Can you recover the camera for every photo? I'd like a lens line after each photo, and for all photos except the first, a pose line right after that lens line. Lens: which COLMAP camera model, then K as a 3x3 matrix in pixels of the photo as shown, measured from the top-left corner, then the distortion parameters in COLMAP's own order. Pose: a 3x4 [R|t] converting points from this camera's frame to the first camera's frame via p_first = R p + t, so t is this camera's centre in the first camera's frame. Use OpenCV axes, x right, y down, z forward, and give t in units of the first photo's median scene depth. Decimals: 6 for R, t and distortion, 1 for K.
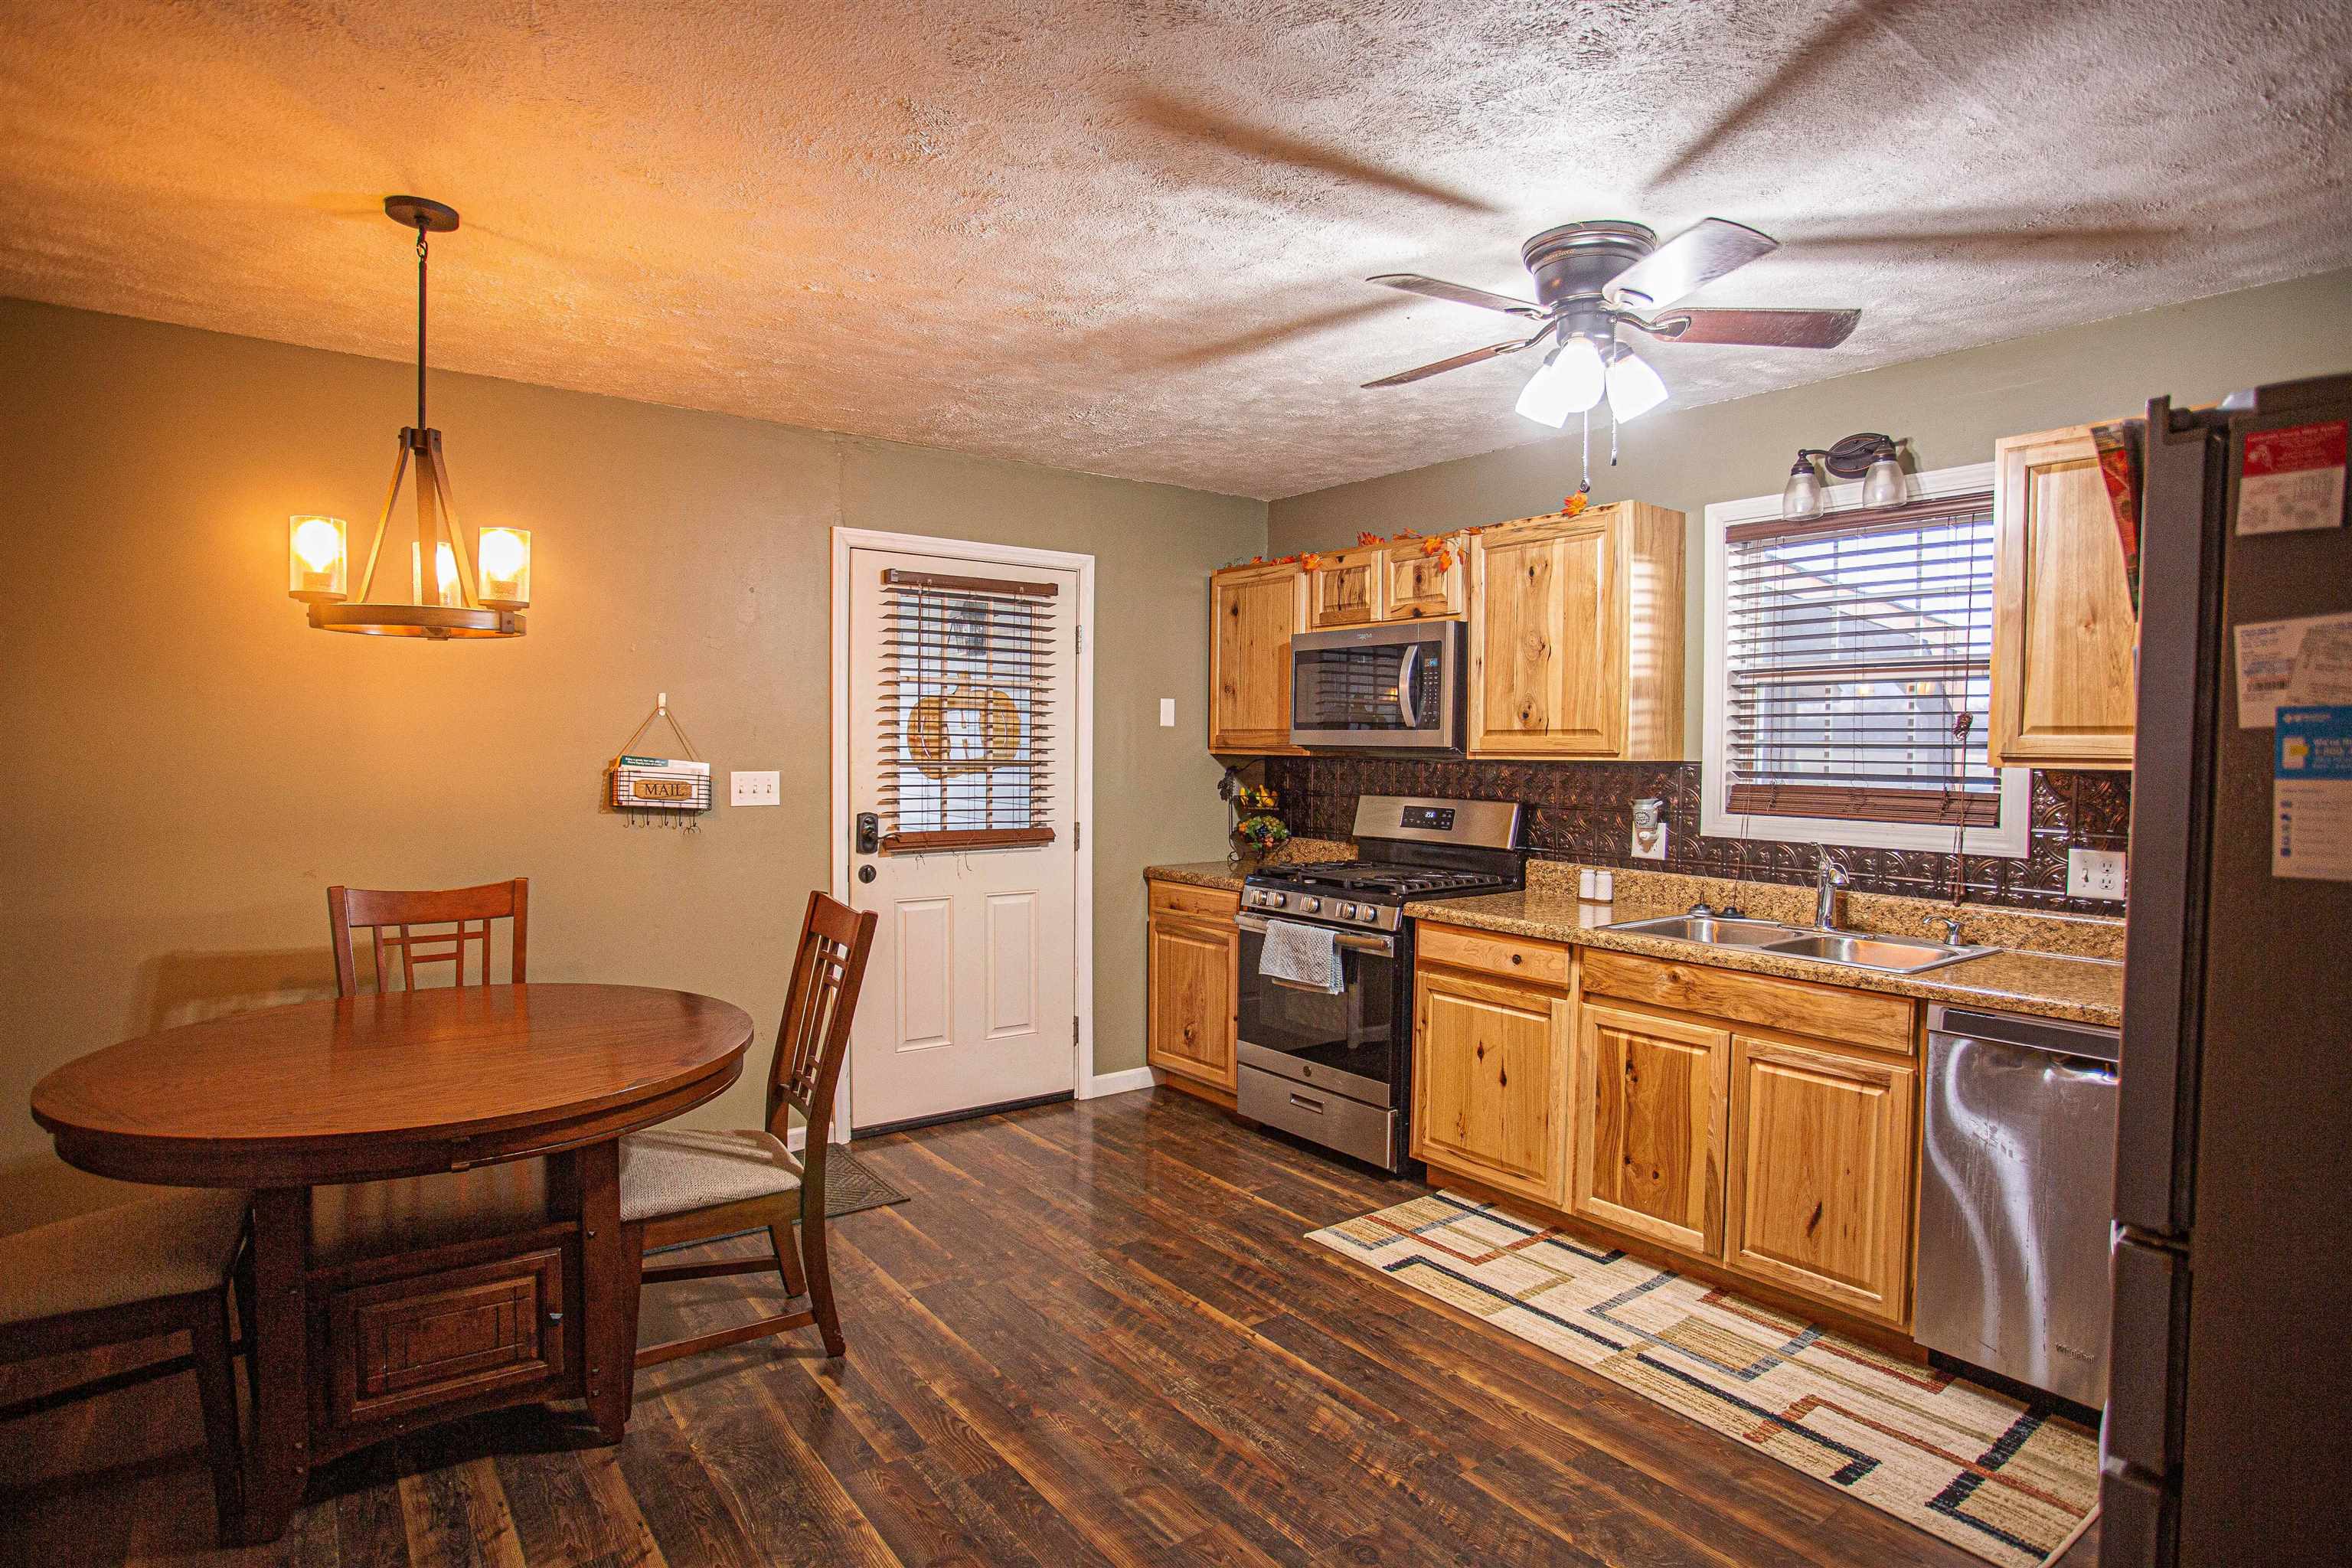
lens RADIAL K [[1225.9, 0, 1182.2], [0, 1225.9, 789.0], [0, 0, 1]] dist [-0.080784, 0.046506]
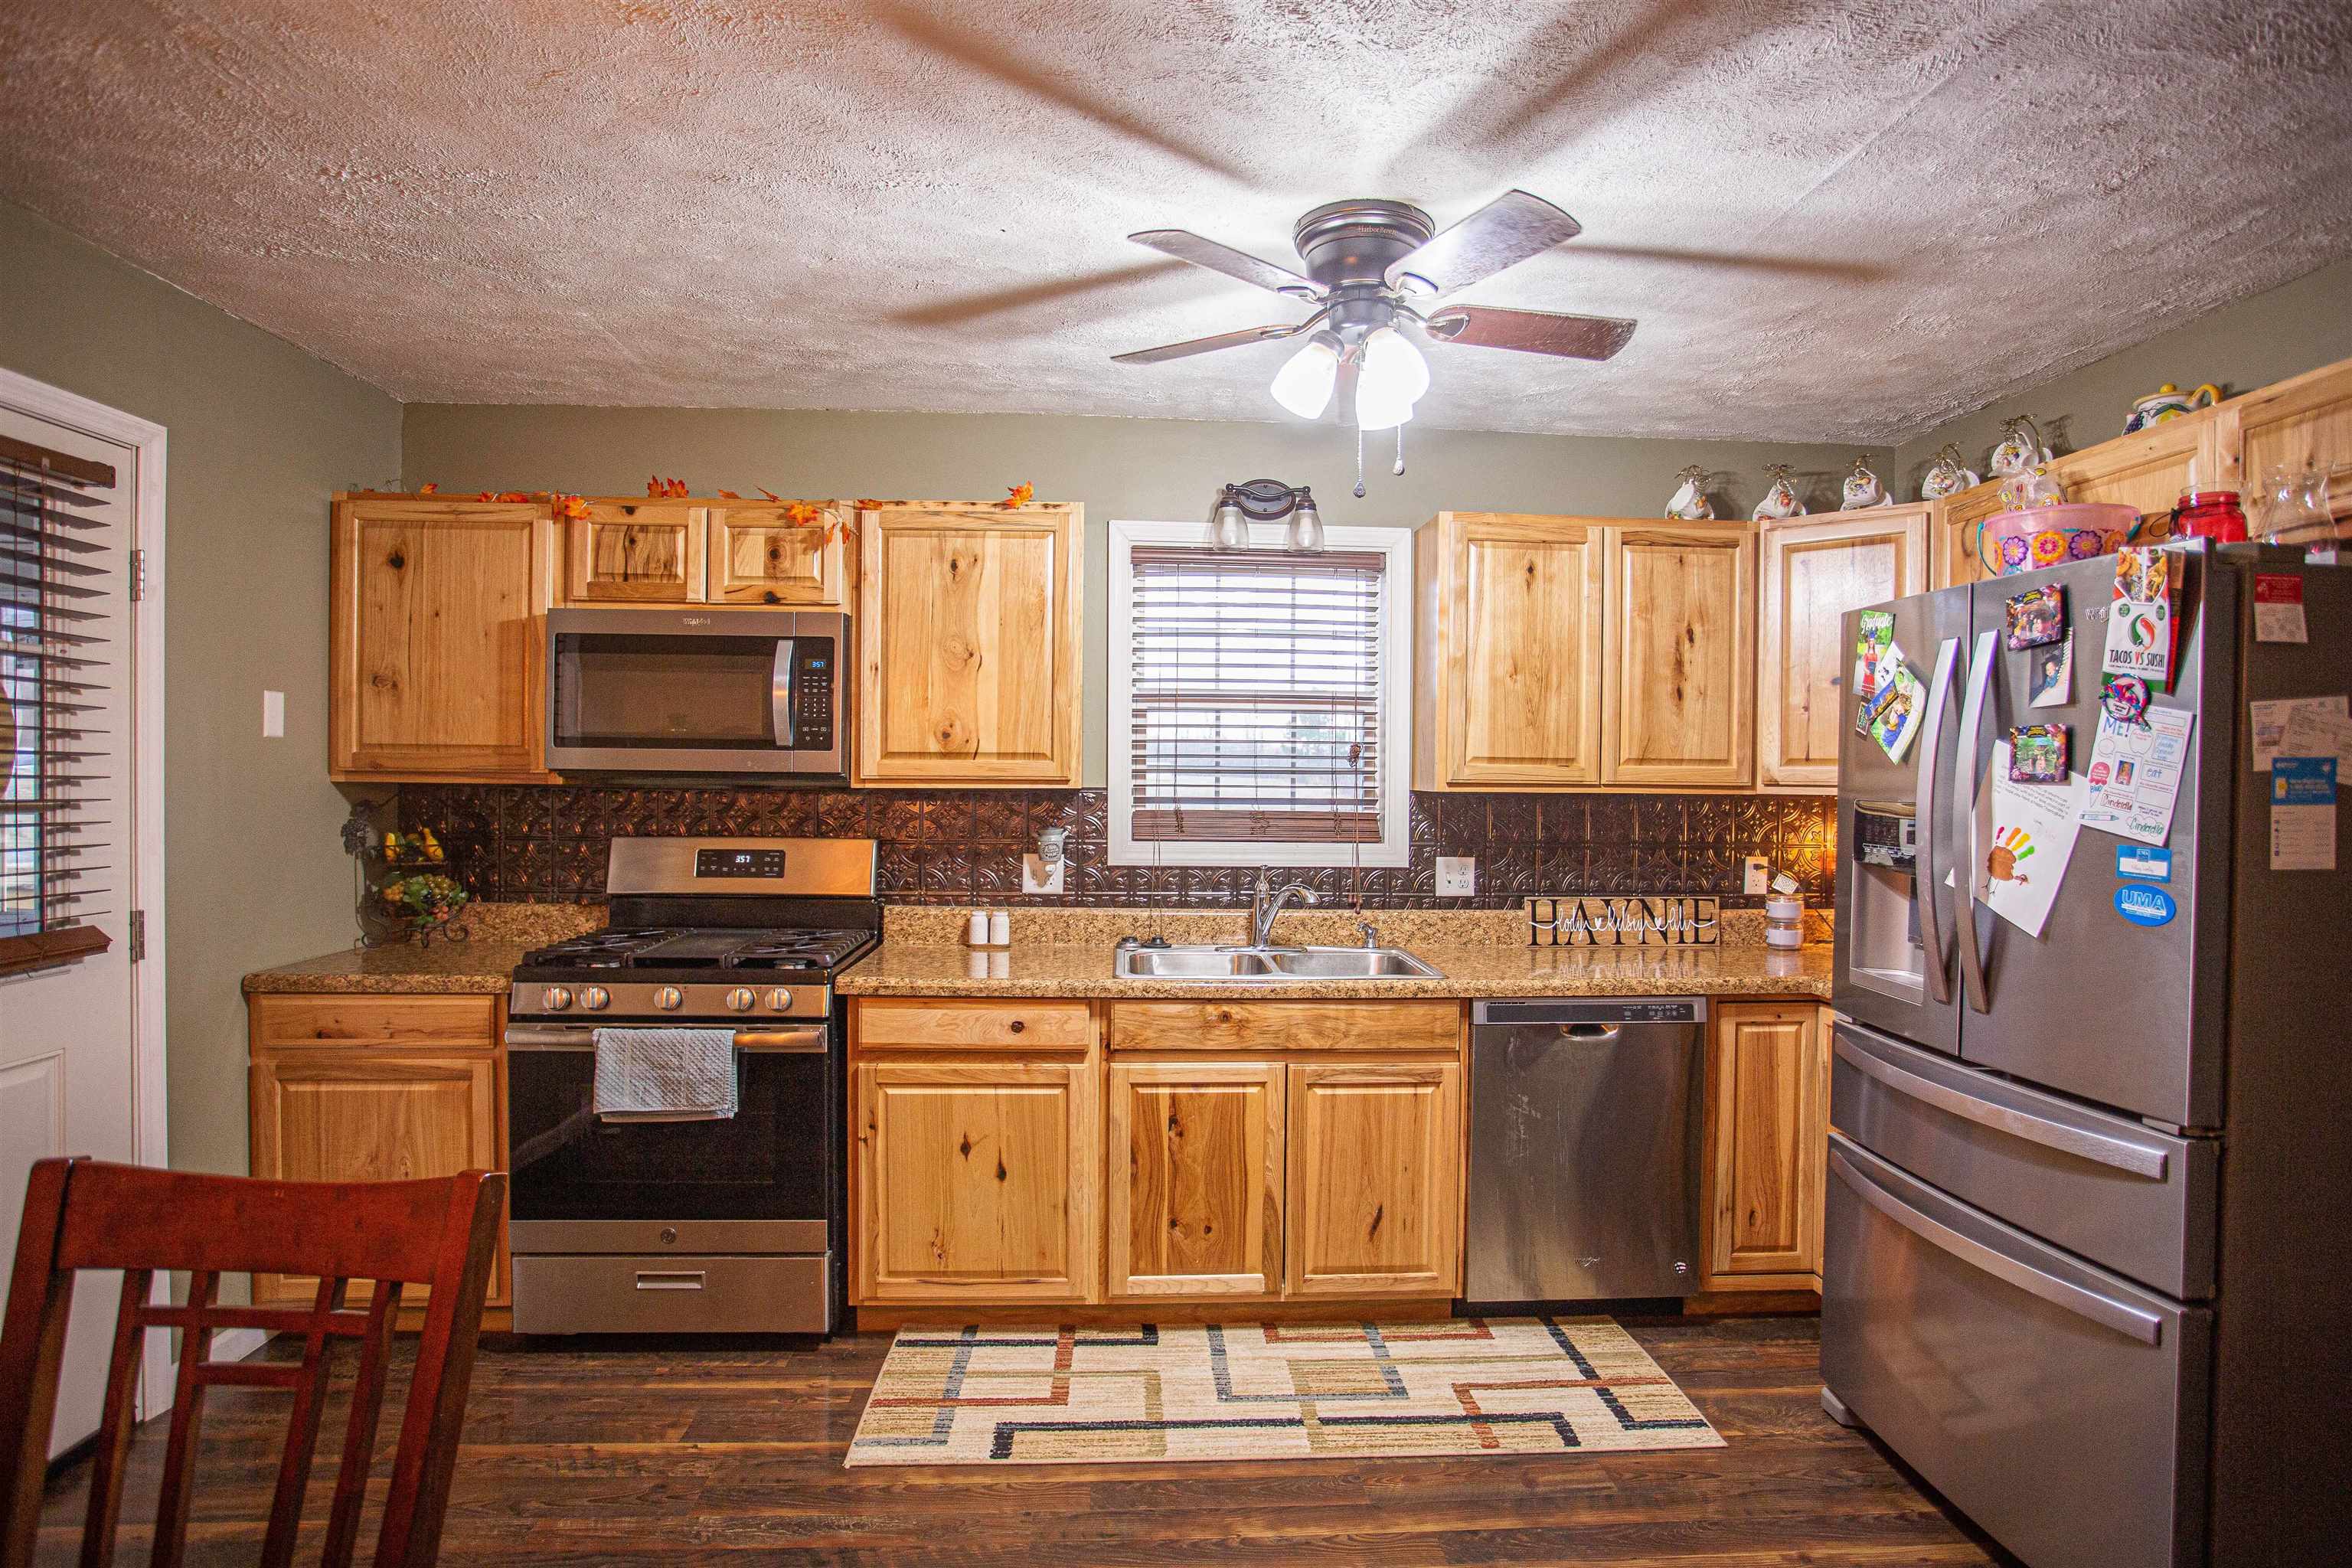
lens RADIAL K [[1225.9, 0, 1182.2], [0, 1225.9, 789.0], [0, 0, 1]] dist [-0.080784, 0.046506]
pose [[0.552237, -0.013032, 0.833585, -0.374468], [0.024581, 0.999698, -0.000656, -0.021281], [-0.833325, 0.020853, 0.552390, 0.452526]]
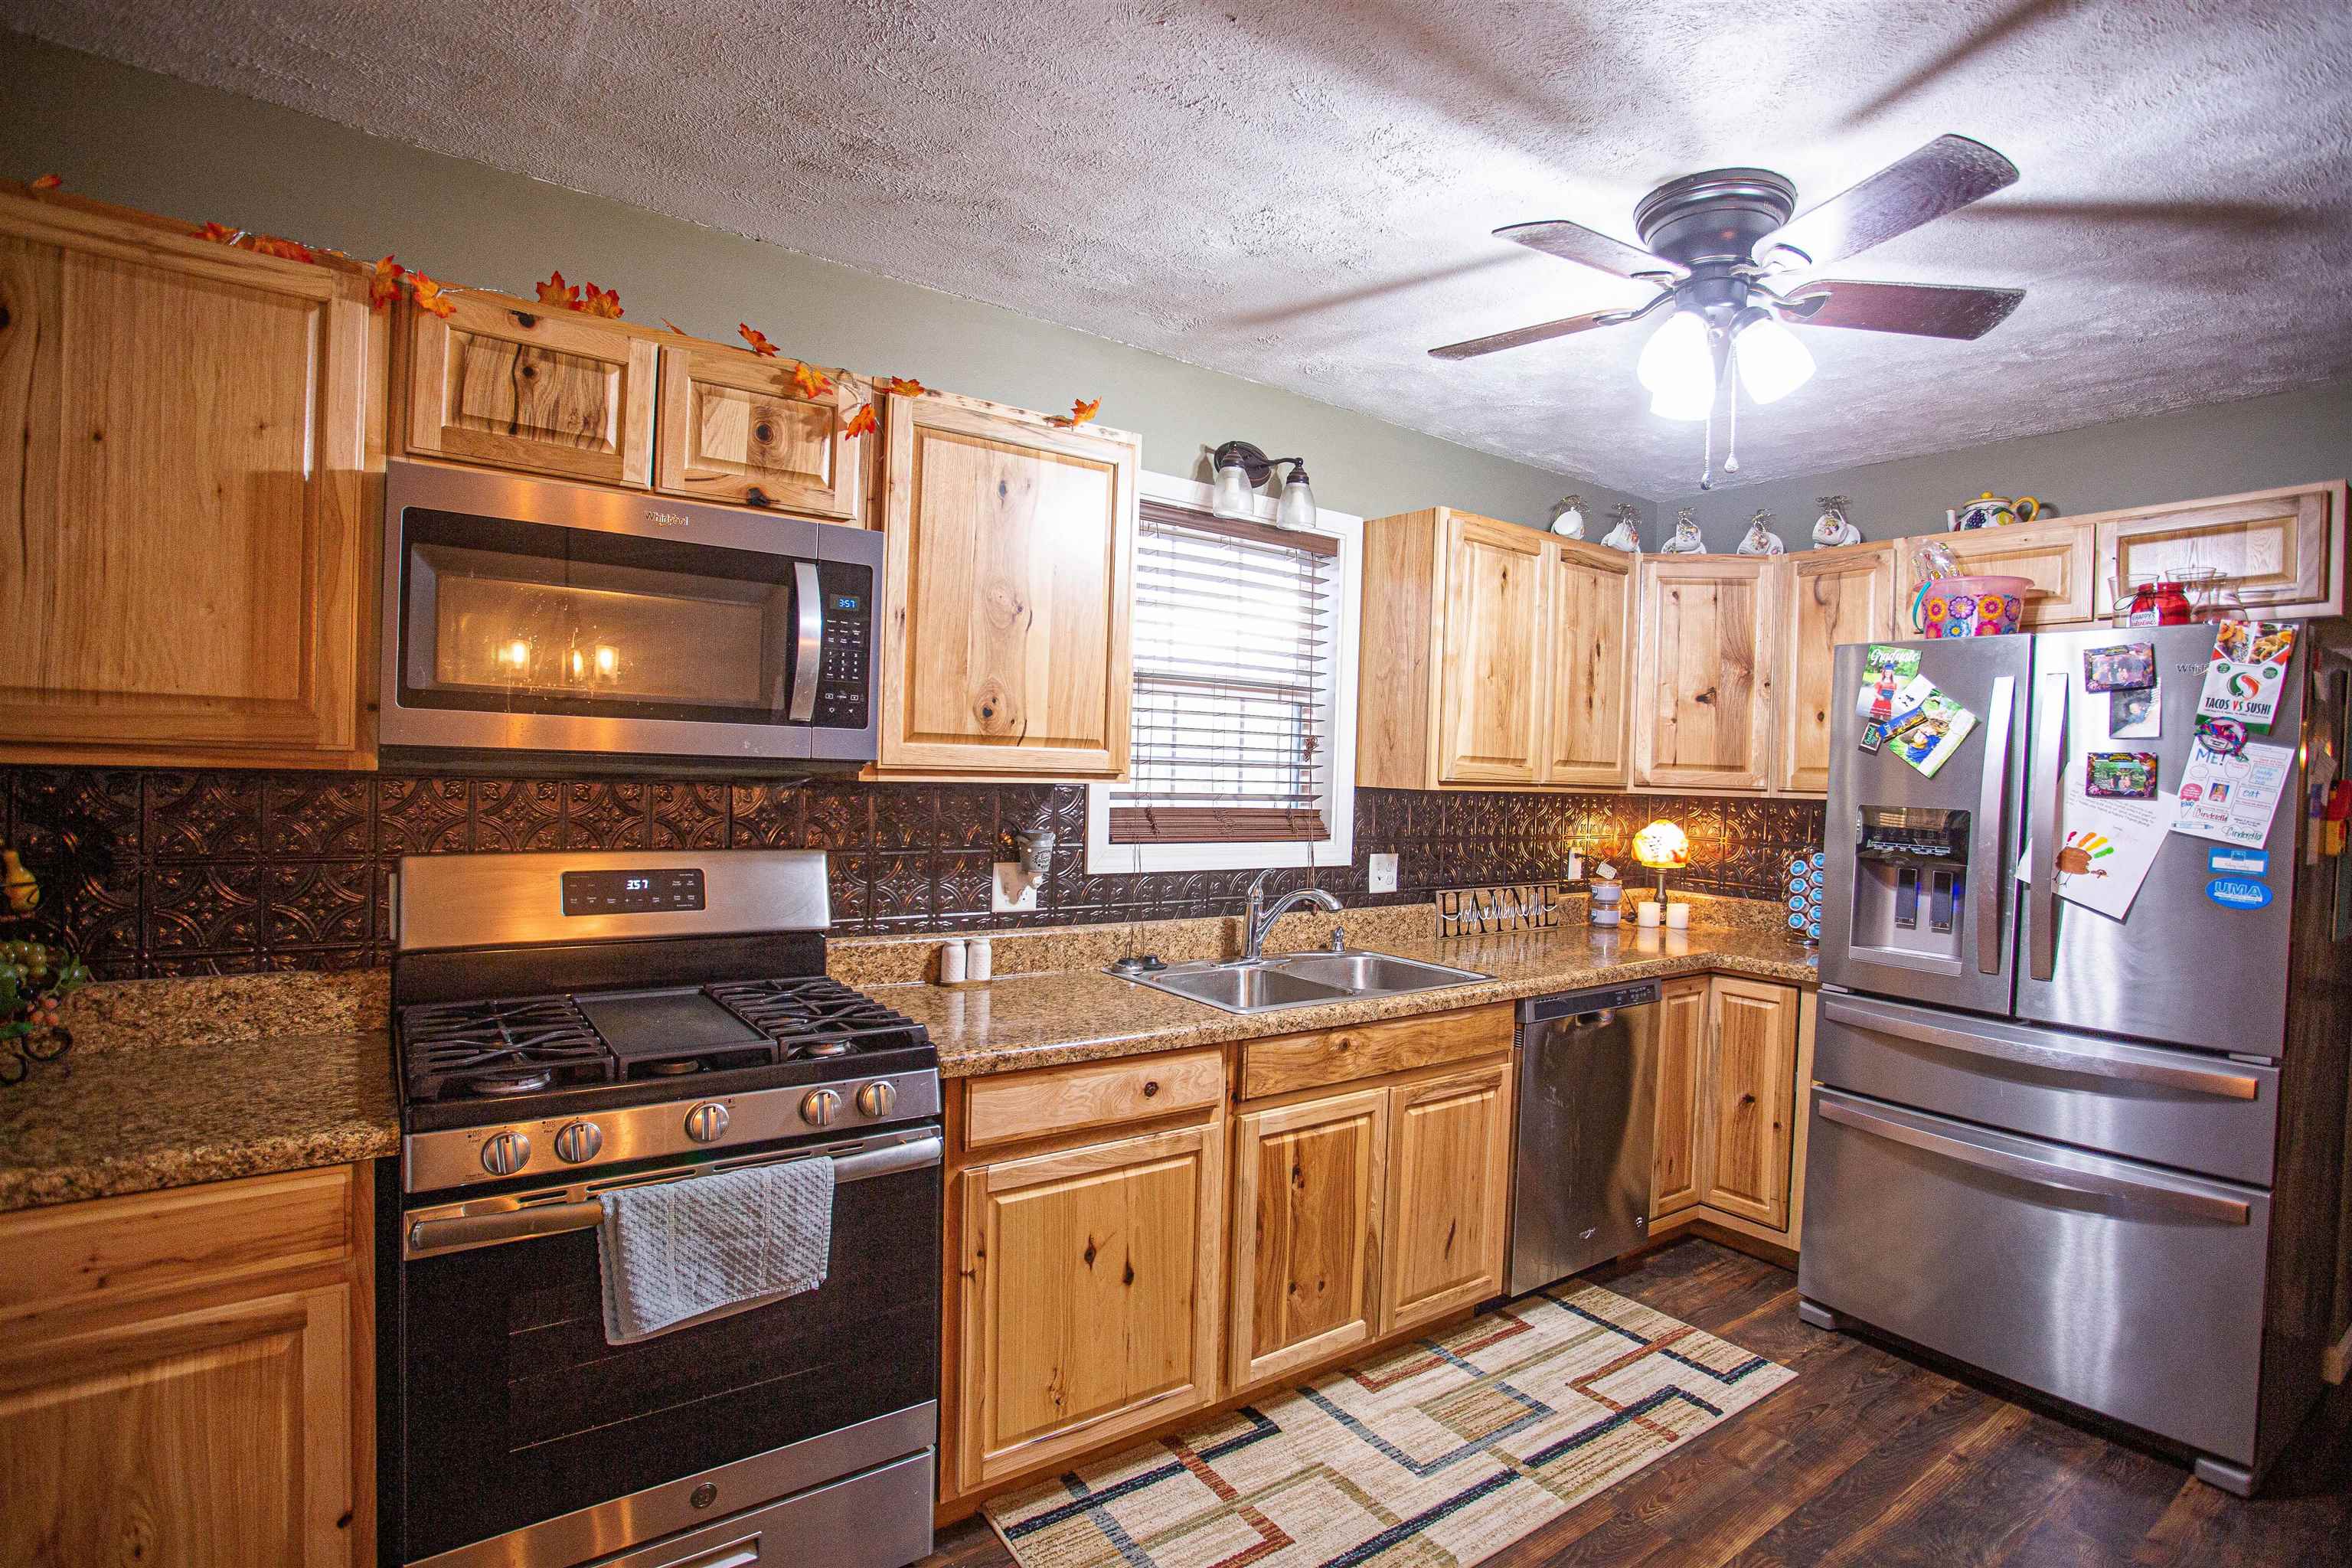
lens RADIAL K [[1145.2, 0, 1181.6], [0, 1145.2, 789.9], [0, 0, 1]] dist [-0.077504, 0.034647]
pose [[0.017530, -0.028815, 0.999431, -0.351598], [0.004279, 0.999578, 0.028744, -0.041711], [-0.999837, 0.003773, 0.017646, 1.006043]]
